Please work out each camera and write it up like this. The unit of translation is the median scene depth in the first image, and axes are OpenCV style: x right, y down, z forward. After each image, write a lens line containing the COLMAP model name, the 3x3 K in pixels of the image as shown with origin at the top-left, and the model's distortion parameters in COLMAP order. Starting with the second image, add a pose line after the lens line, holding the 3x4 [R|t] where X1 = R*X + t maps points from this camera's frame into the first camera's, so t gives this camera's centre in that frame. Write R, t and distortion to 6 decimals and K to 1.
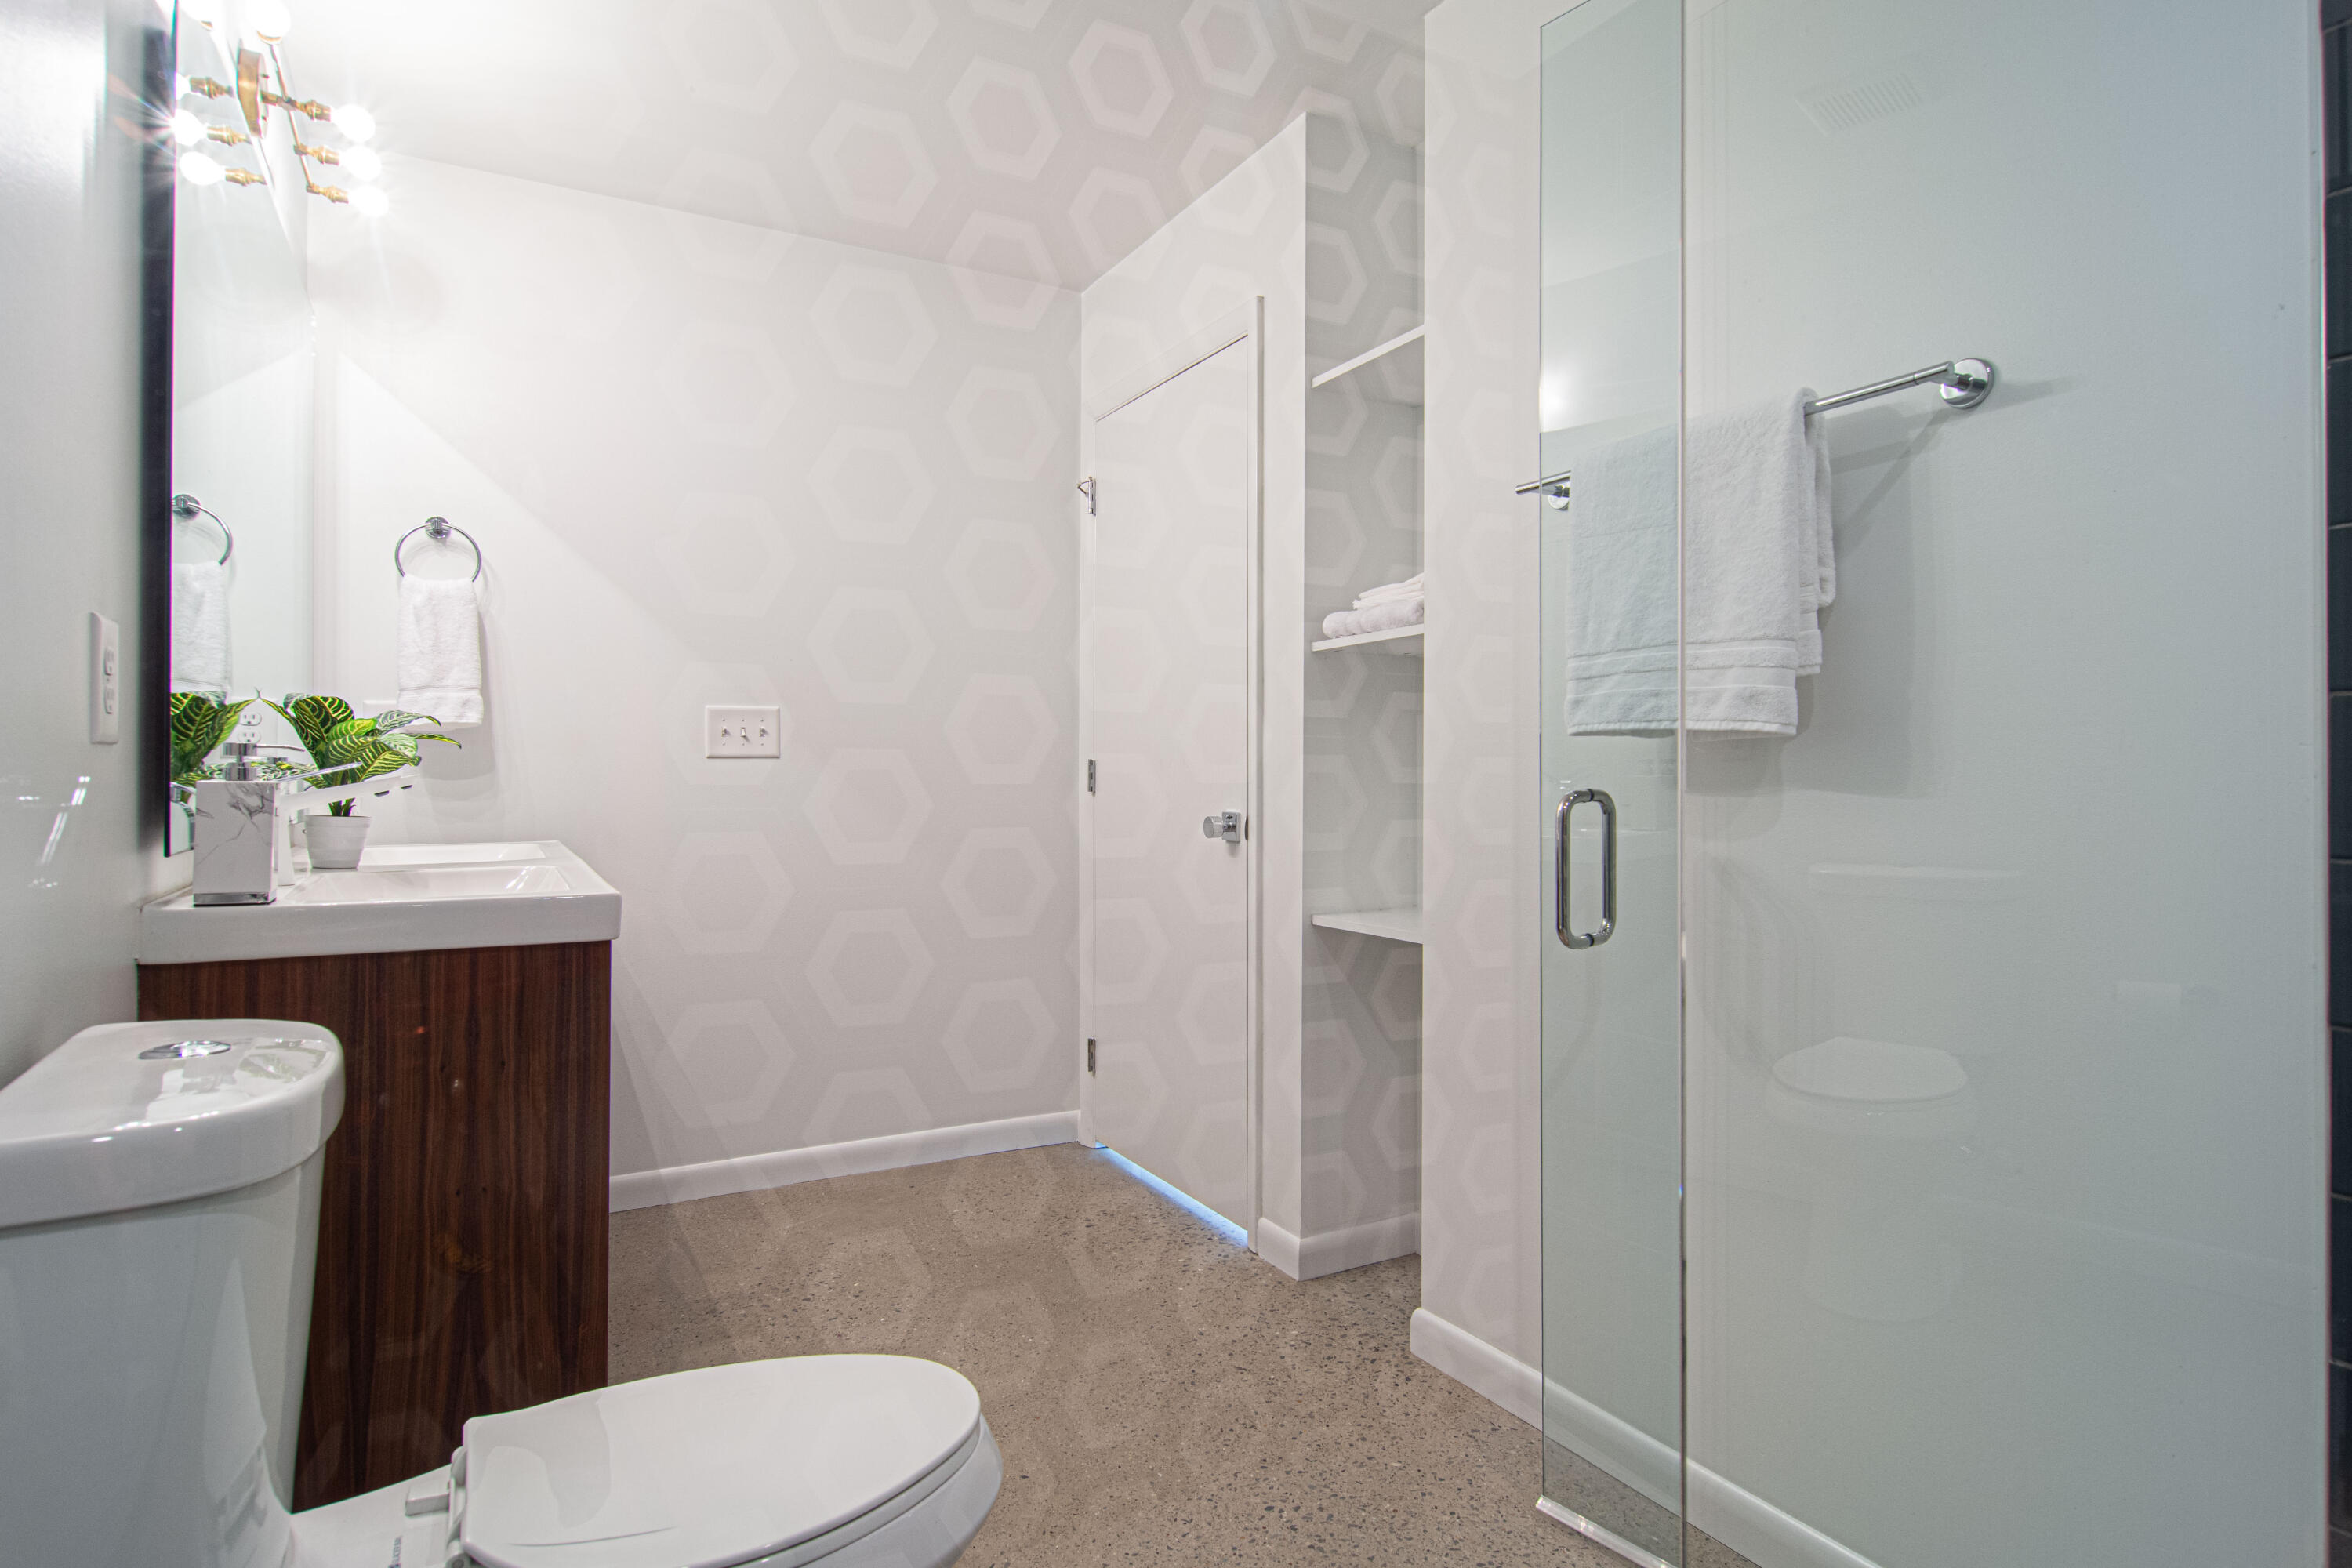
lens RADIAL K [[1281.3, 0, 1176.0], [0, 1281.3, 784.0], [0, 0, 1]] dist [-0.013868, -0.001098]
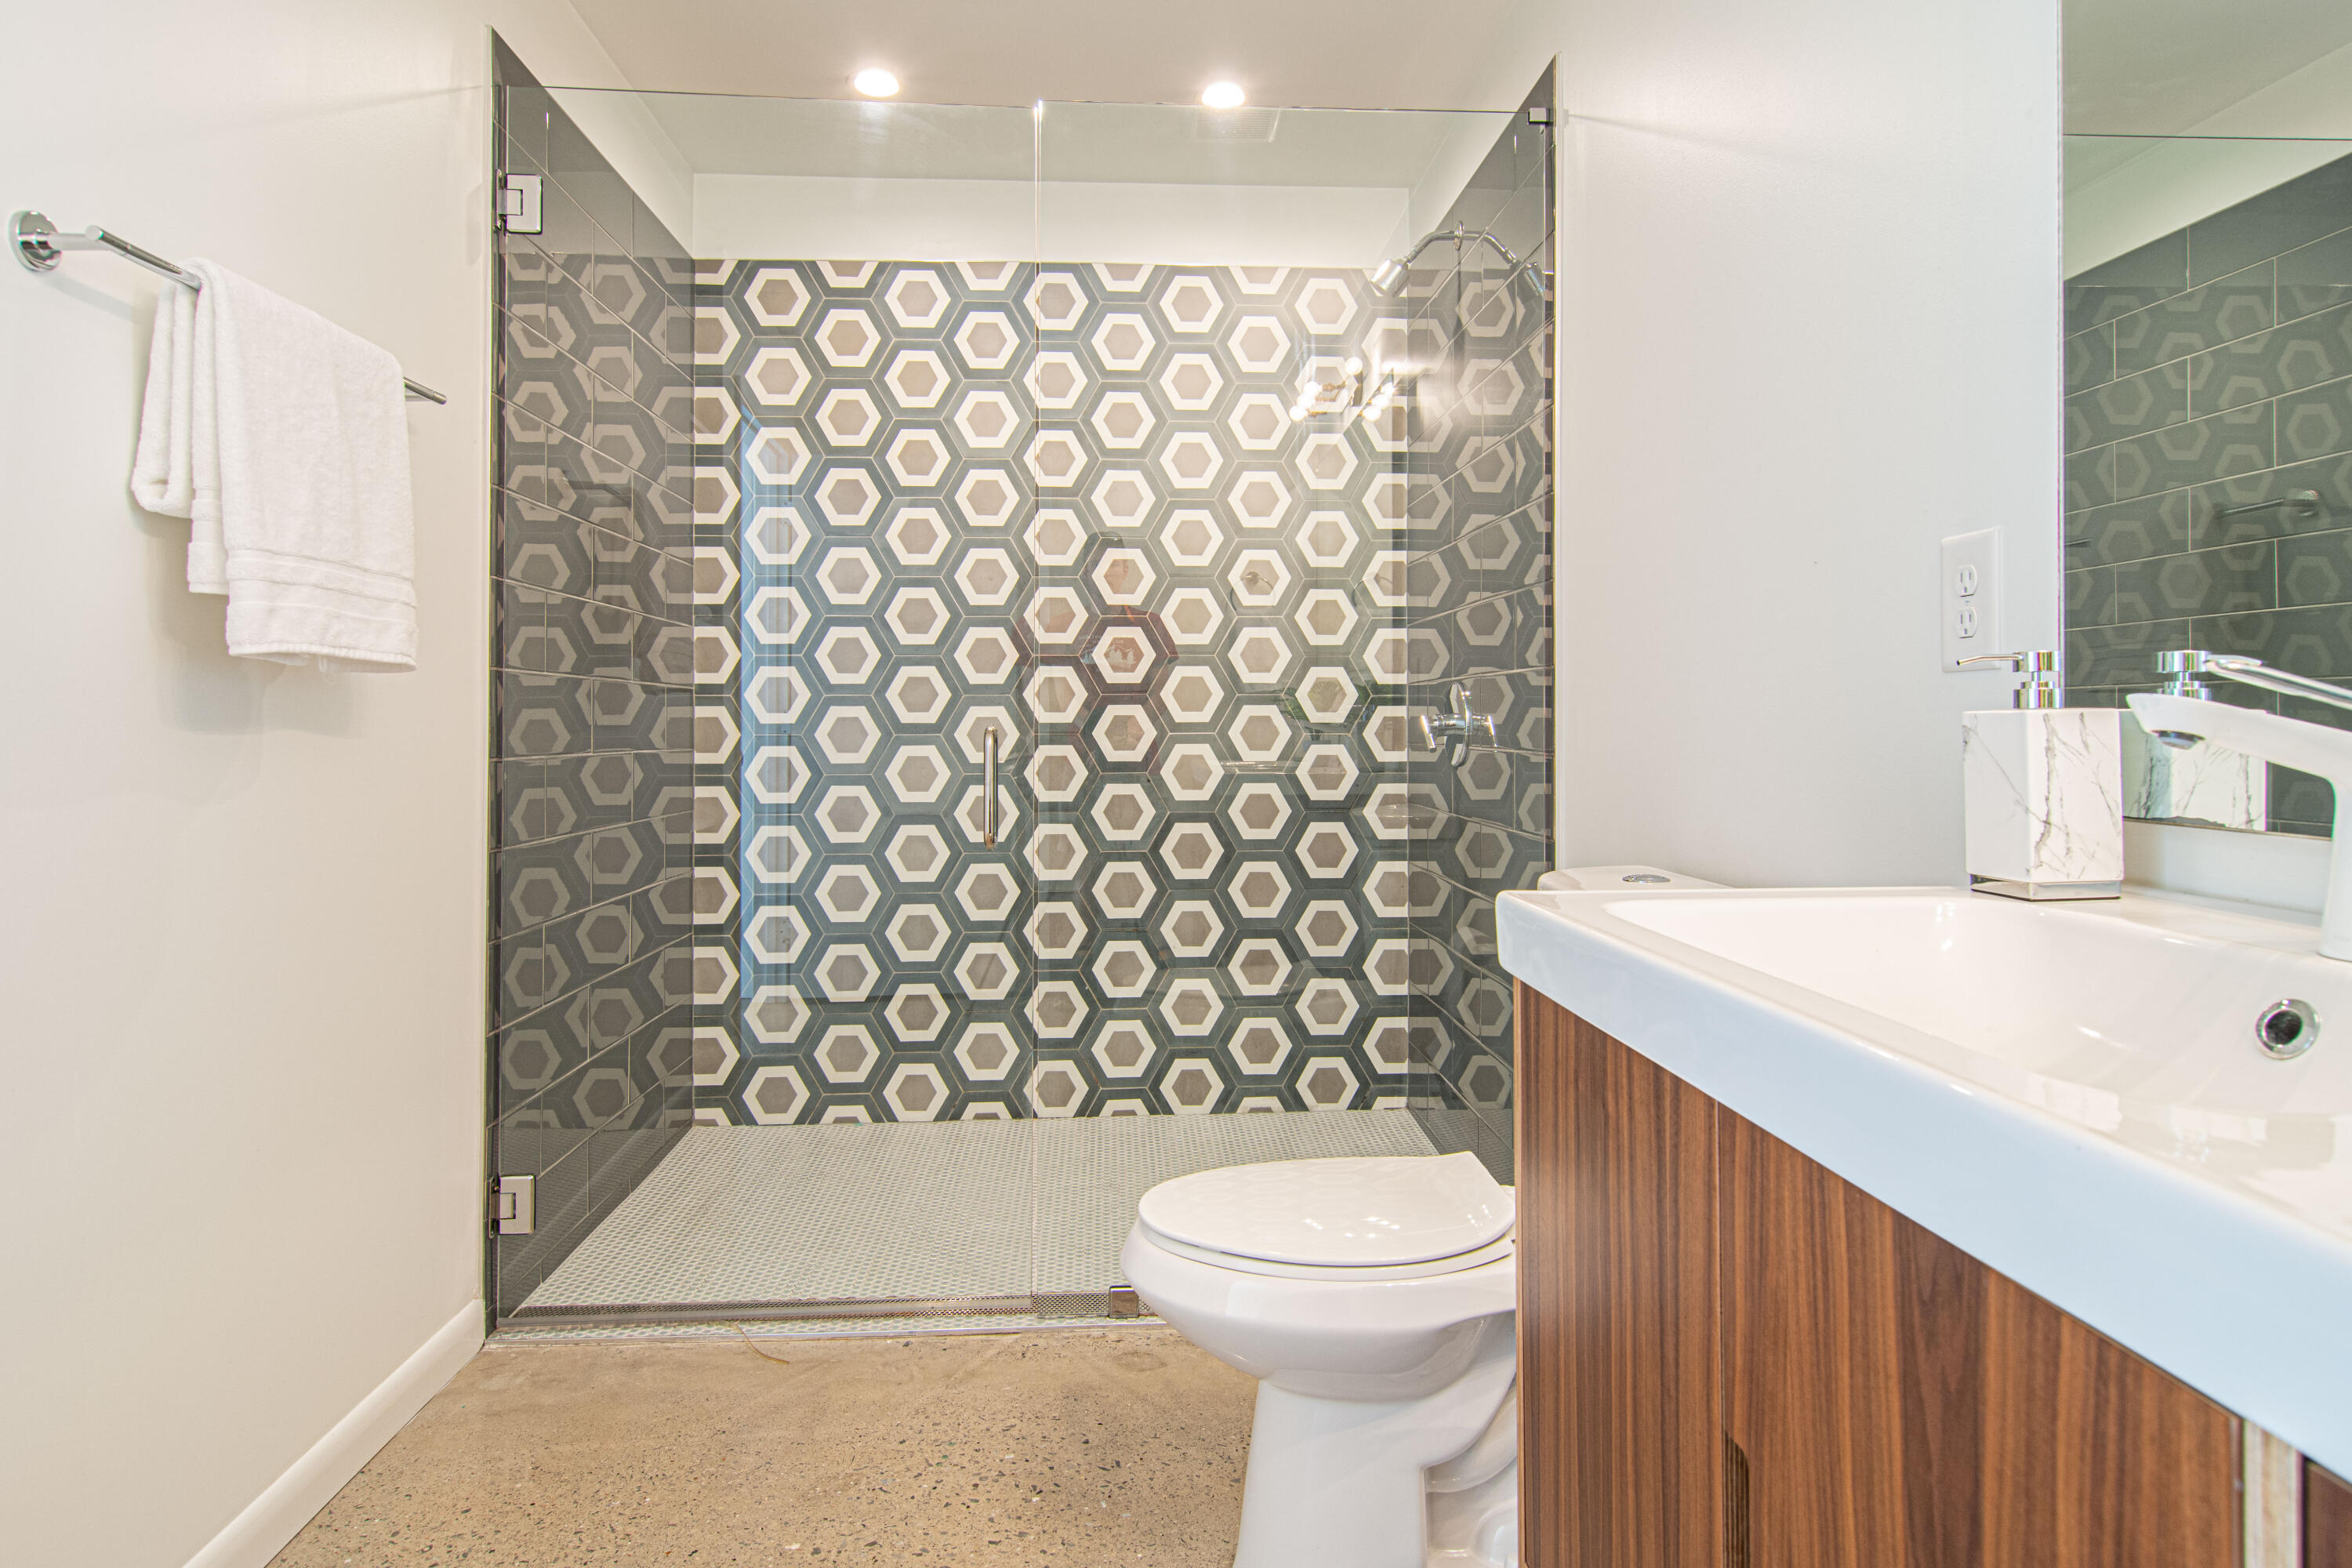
lens RADIAL K [[1336.6, 0, 1174.1], [0, 1336.6, 703.0], [0, 0, 1]] dist [0.033747, -0.027063]
pose [[-0.903229, 0.008791, 0.429068, -0.545479], [0.007829, 0.999961, -0.004008, -0.002060], [-0.429087, -0.000261, -0.903263, 1.581053]]
